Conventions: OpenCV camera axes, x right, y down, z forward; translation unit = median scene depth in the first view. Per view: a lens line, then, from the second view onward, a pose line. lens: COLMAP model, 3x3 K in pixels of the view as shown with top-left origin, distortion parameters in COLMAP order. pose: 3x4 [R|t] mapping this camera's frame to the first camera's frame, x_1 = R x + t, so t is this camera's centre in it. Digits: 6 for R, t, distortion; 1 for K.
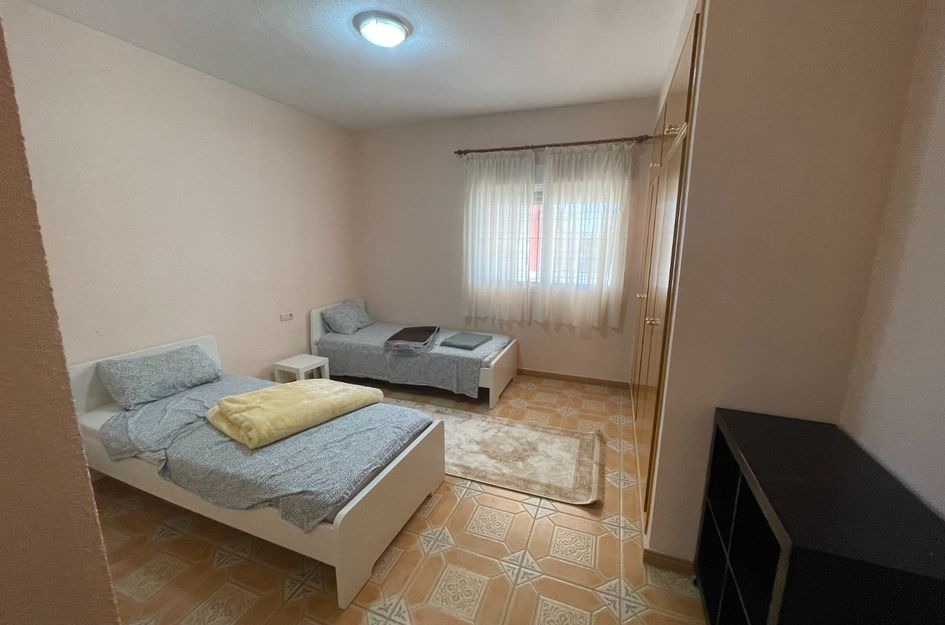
lens RADIAL K [[376.0, 0, 472.5], [0, 376.0, 312.5], [0, 0, 1]] dist [0.000284, -0.000108]
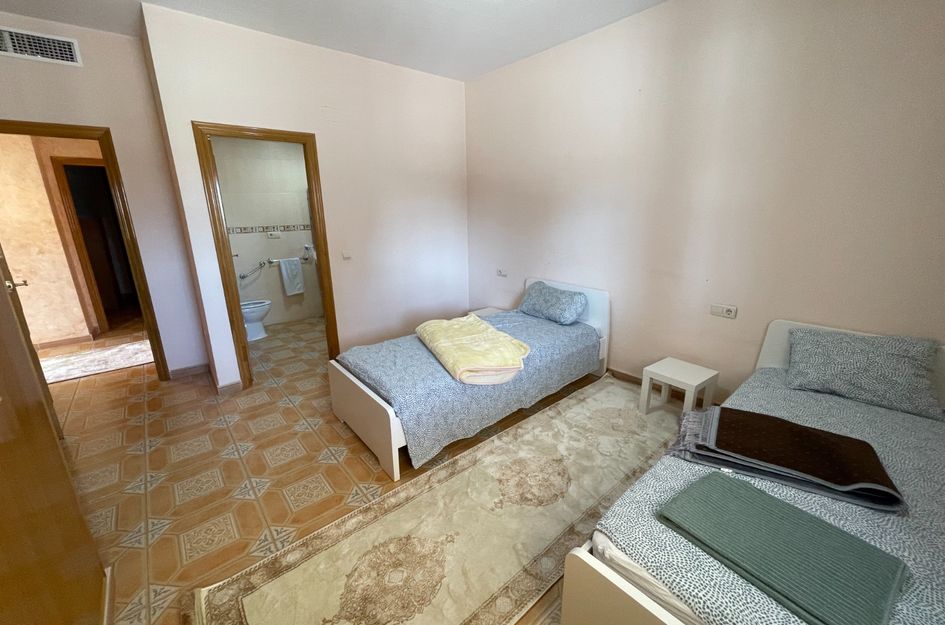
lens RADIAL K [[376.0, 0, 472.5], [0, 376.0, 312.5], [0, 0, 1]] dist [0.000284, -0.000108]
pose [[-0.482509, 0.227251, -0.845897, 0.484260], [-0.162414, 0.925795, 0.341359, -0.233750], [0.860701, 0.302094, -0.409795, 1.424536]]
